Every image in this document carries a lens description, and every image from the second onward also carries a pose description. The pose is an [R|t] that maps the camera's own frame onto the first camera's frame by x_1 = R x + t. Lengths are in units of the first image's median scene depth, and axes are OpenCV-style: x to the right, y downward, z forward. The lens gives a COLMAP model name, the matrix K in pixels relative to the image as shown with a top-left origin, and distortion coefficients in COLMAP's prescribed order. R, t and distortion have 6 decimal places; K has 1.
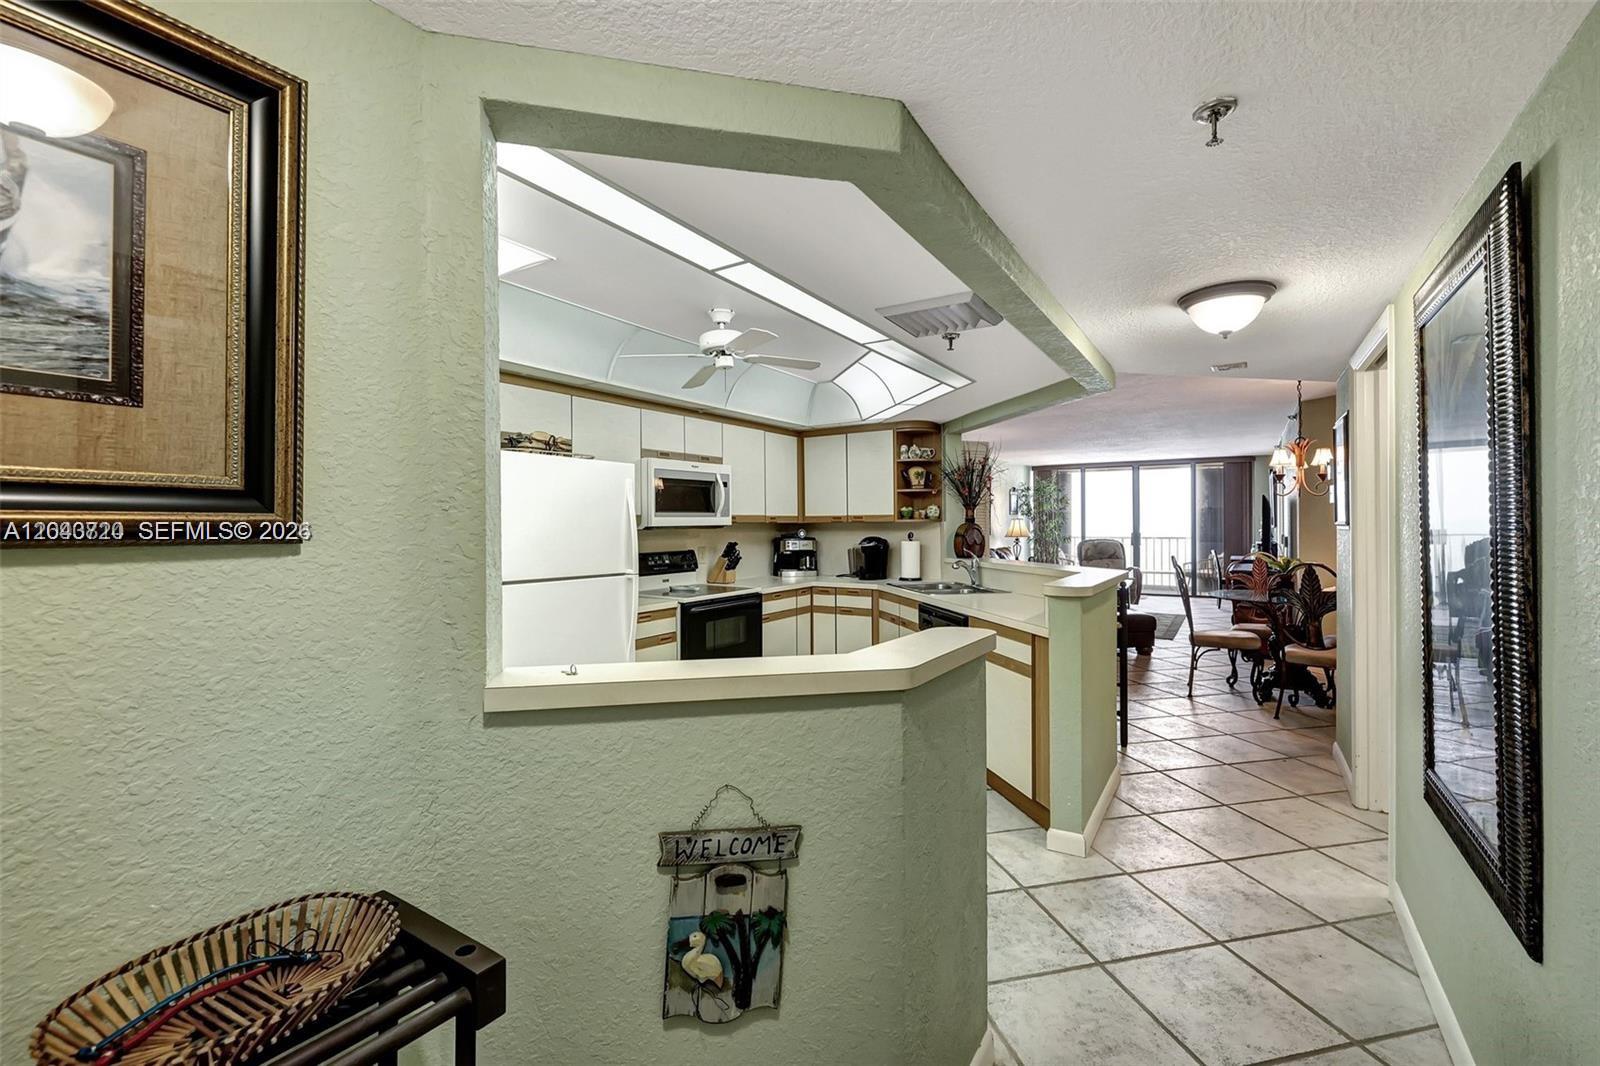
lens RADIAL K [[682.3, 0, 796.5], [0, 682.3, 526.6], [0, 0, 1]] dist [-0.000733, -0.000140]
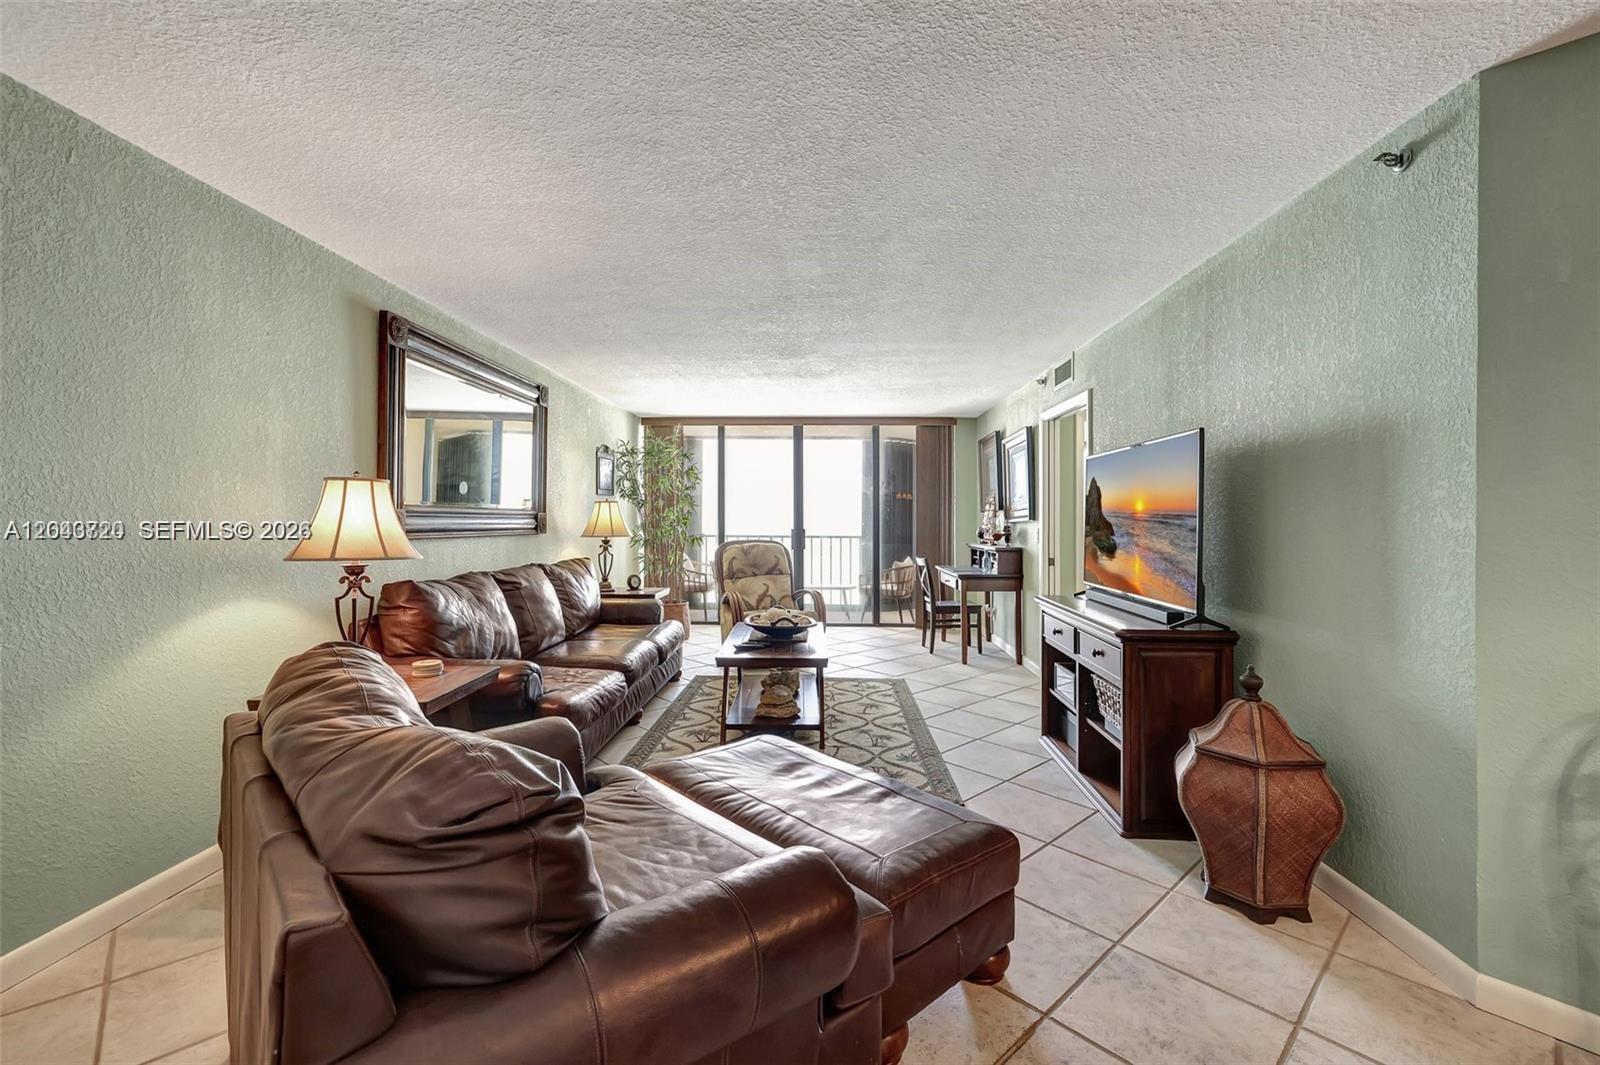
lens RADIAL K [[675.1, 0, 801.3], [0, 675.1, 524.6], [0, 0, 1]] dist [-0.001237, -0.000678]
pose [[0.857659, 0.004946, 0.514195, 0.408391], [-0.006109, 0.999981, 0.000570, 0.010297], [-0.514182, -0.003630, 0.857673, 1.065054]]
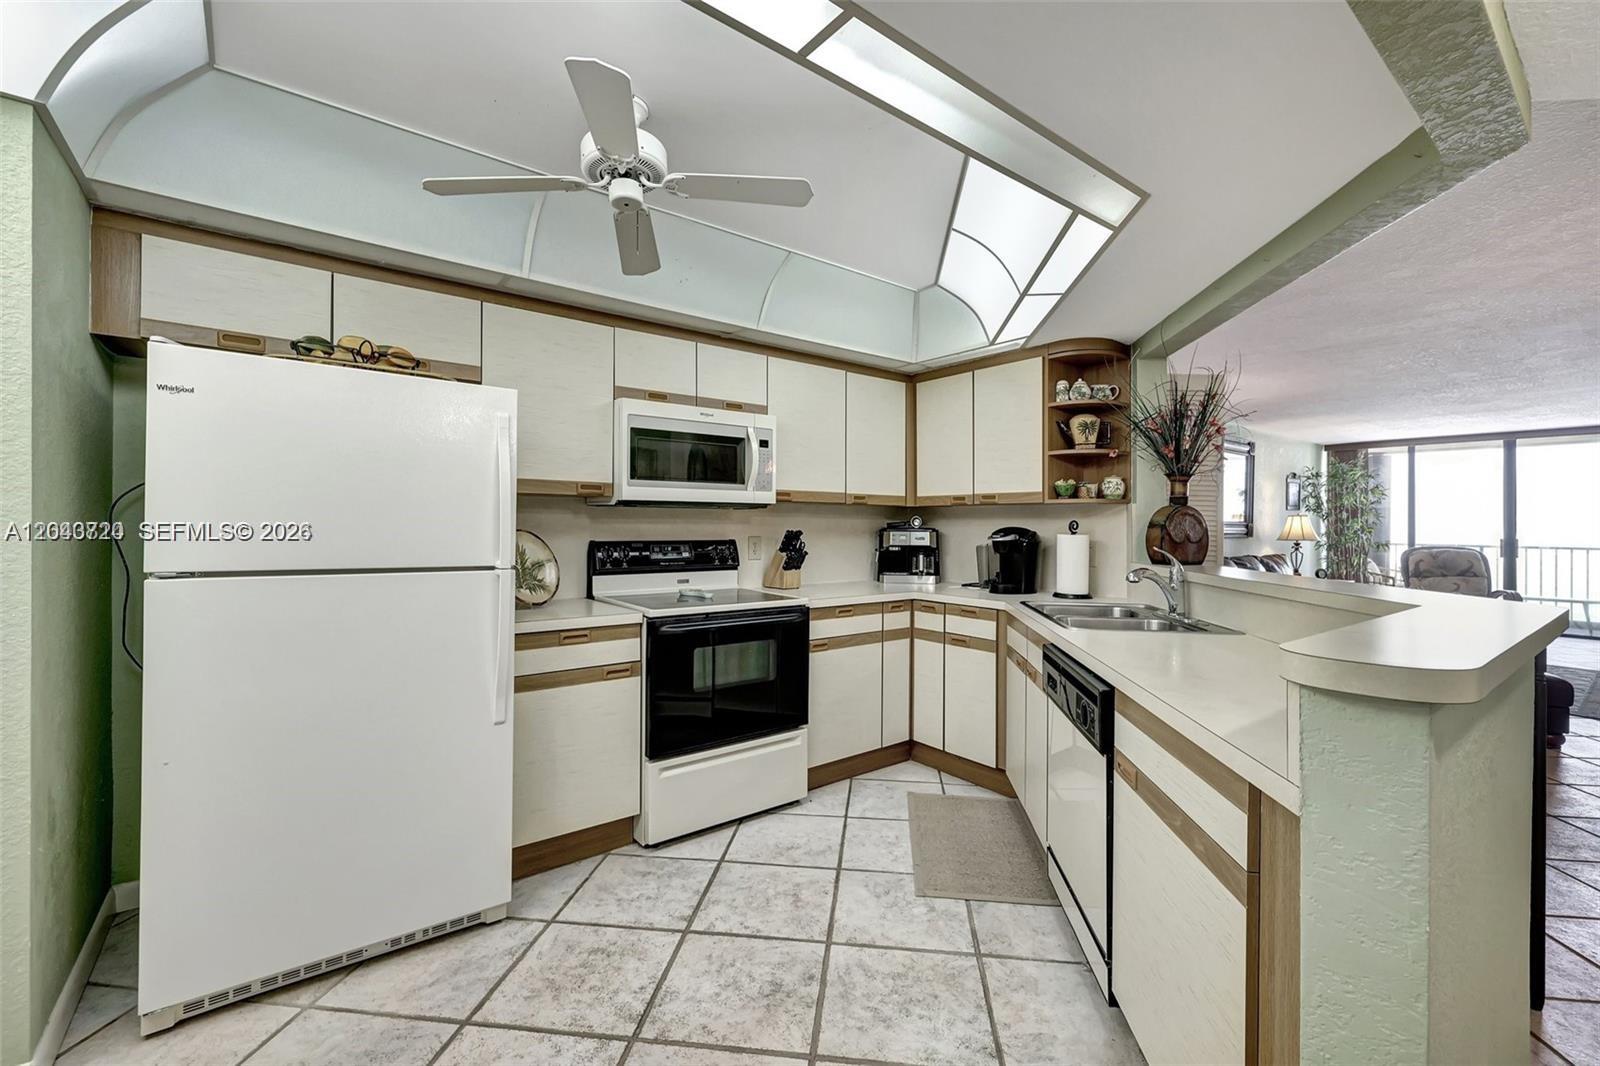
lens RADIAL K [[681.3, 0, 797.8], [0, 681.3, 520.9], [0, 0, 1]] dist [-0.001111, 0.000175]
pose [[0.944847, 0.013417, -0.327236, 0.133687], [-0.016559, 0.999840, -0.006815, 0.017270], [0.327093, 0.011858, 0.944918, 0.331633]]
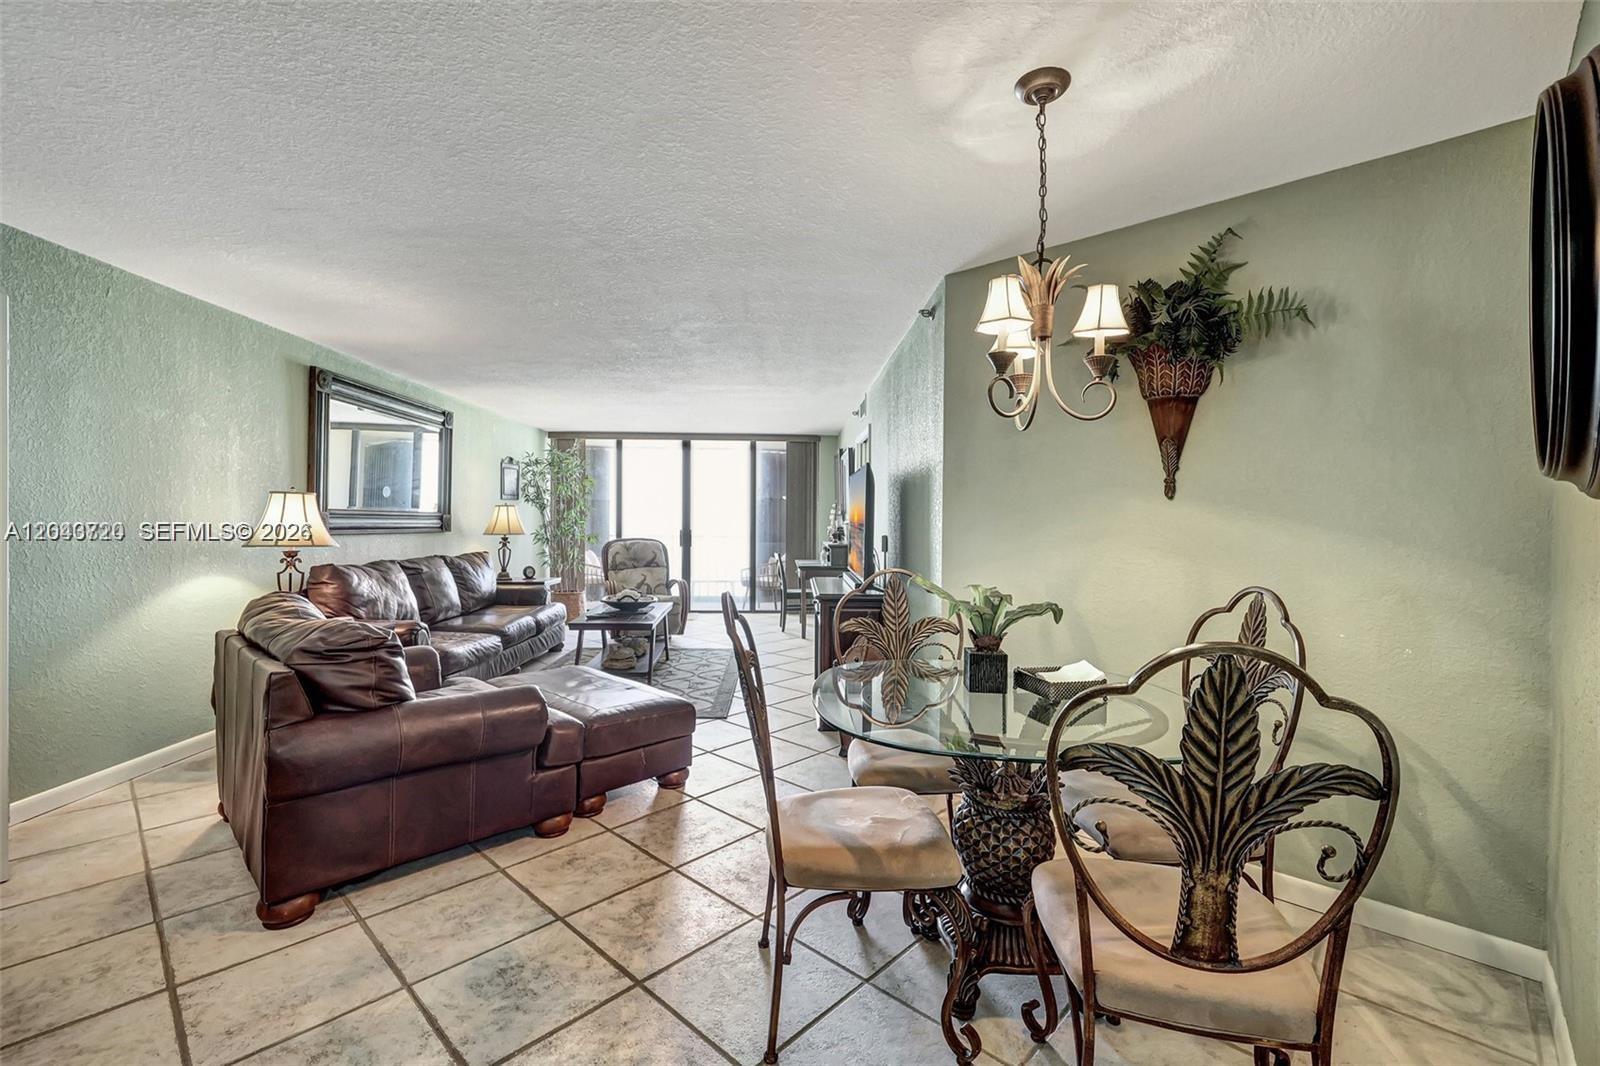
lens RADIAL K [[682.3, 0, 796.5], [0, 682.3, 526.6], [0, 0, 1]] dist [-0.000733, -0.000140]
pose [[0.824706, 0.009619, 0.565480, 0.415481], [-0.011572, 0.999933, -0.000132, 0.010248], [-0.565444, -0.006435, 0.824762, 0.749256]]
